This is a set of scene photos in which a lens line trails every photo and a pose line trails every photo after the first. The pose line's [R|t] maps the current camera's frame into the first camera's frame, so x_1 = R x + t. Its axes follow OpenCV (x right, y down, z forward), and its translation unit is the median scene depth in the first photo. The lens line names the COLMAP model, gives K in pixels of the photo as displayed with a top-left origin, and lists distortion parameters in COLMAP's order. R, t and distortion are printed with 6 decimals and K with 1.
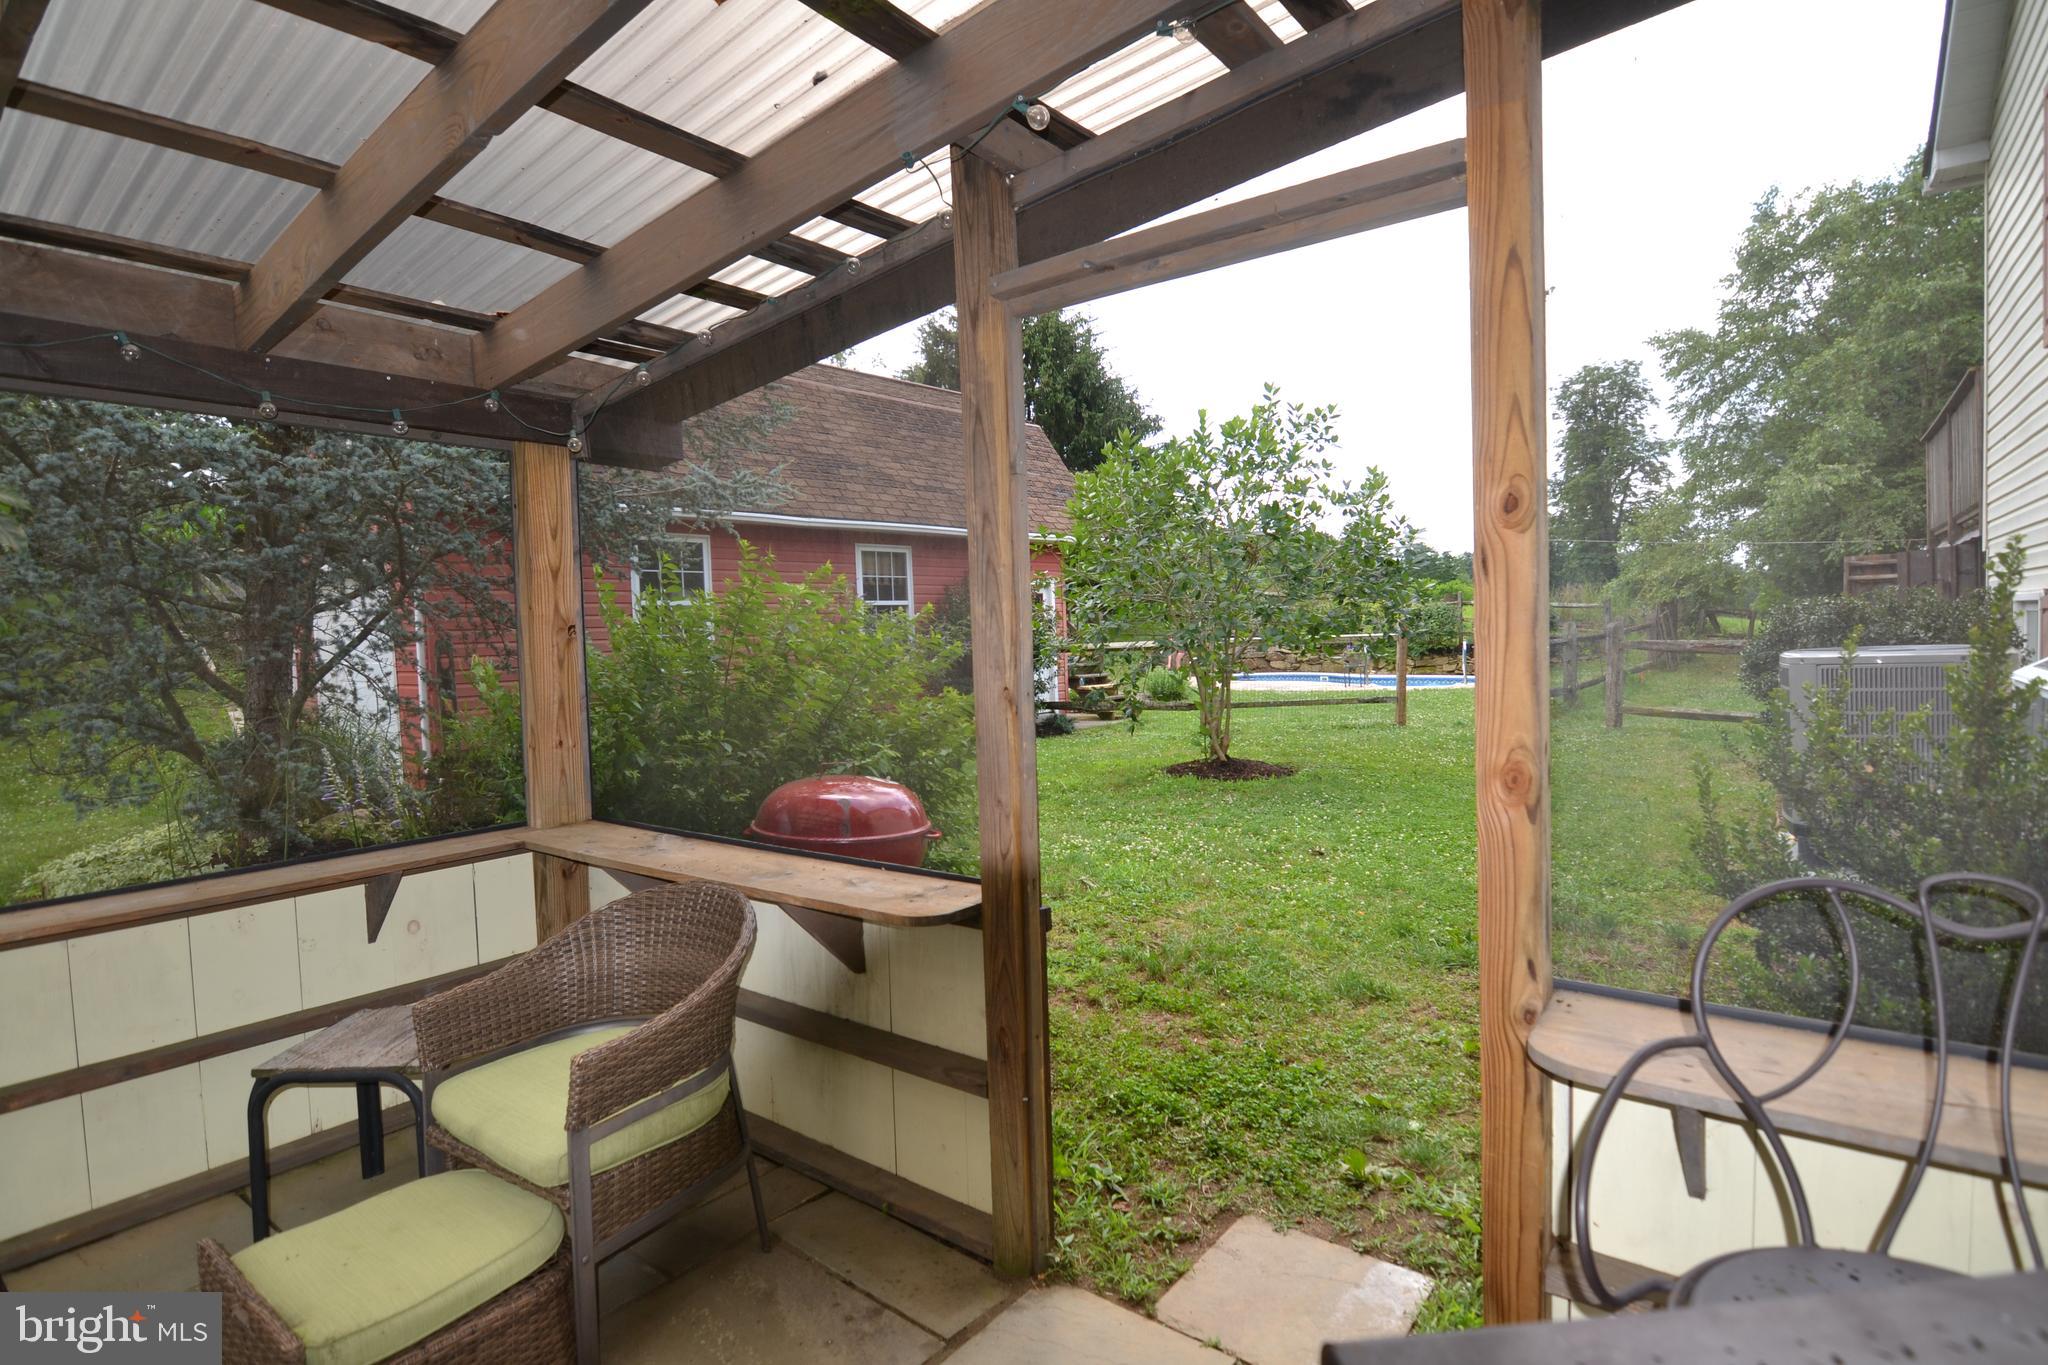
lens RADIAL K [[1003.0, 0, 1020.4], [0, 1003.0, 683.5], [0, 0, 1]] dist [-0.006808, -0.009667]
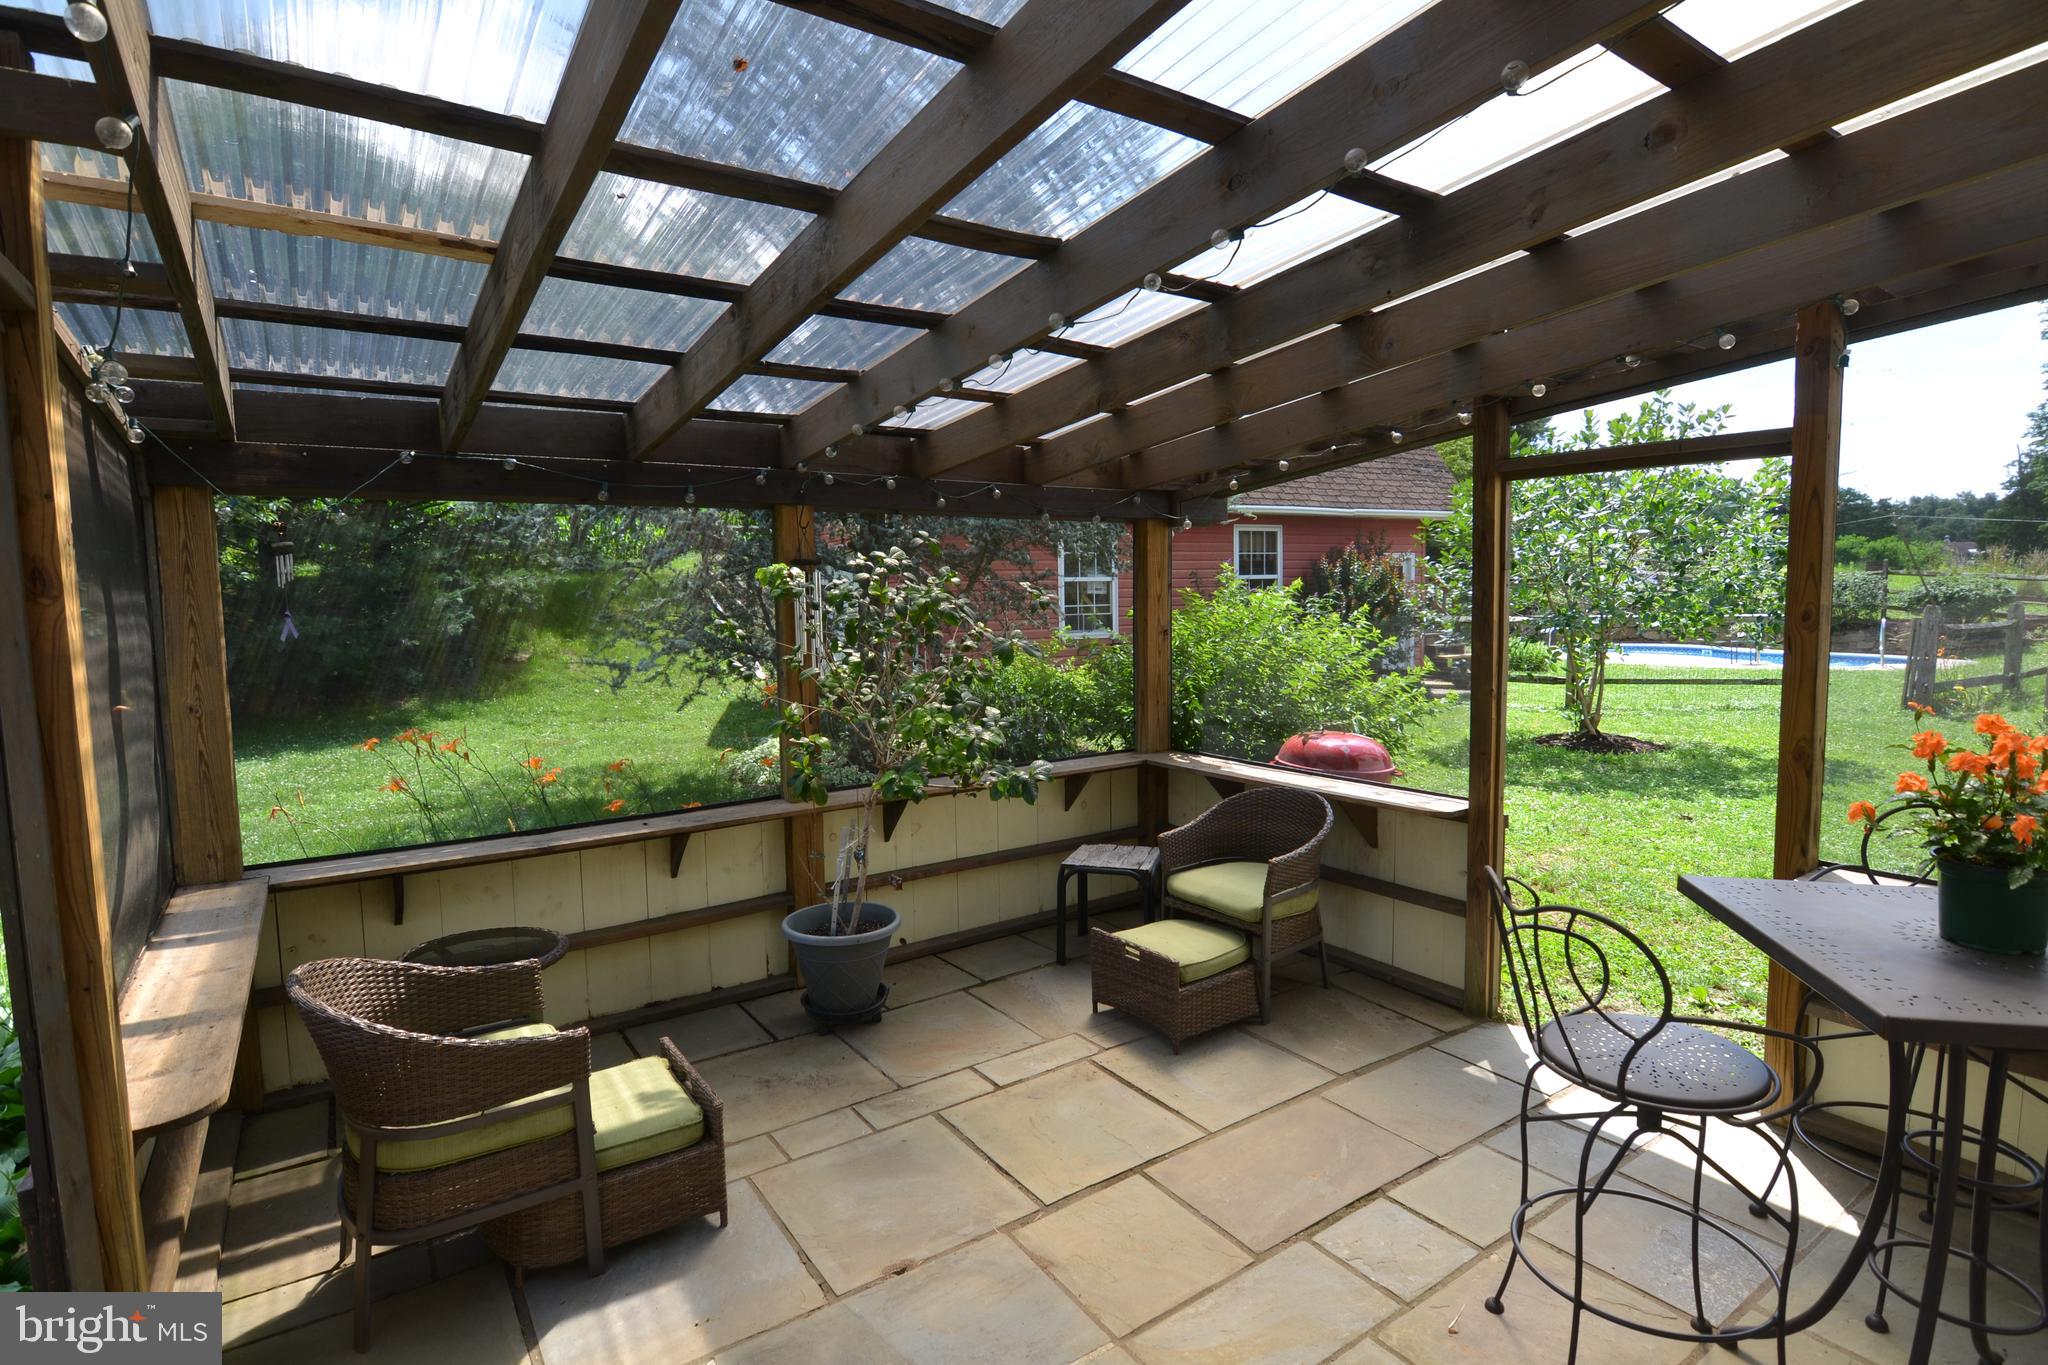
lens RADIAL K [[1003.0, 0, 1020.4], [0, 1003.0, 683.5], [0, 0, 1]] dist [-0.006808, -0.009667]
pose [[0.952304, 0.041040, -0.302380, -0.063589], [-0.027058, 0.998368, 0.050286, -0.016230], [0.303950, -0.039706, 0.951860, -0.219352]]
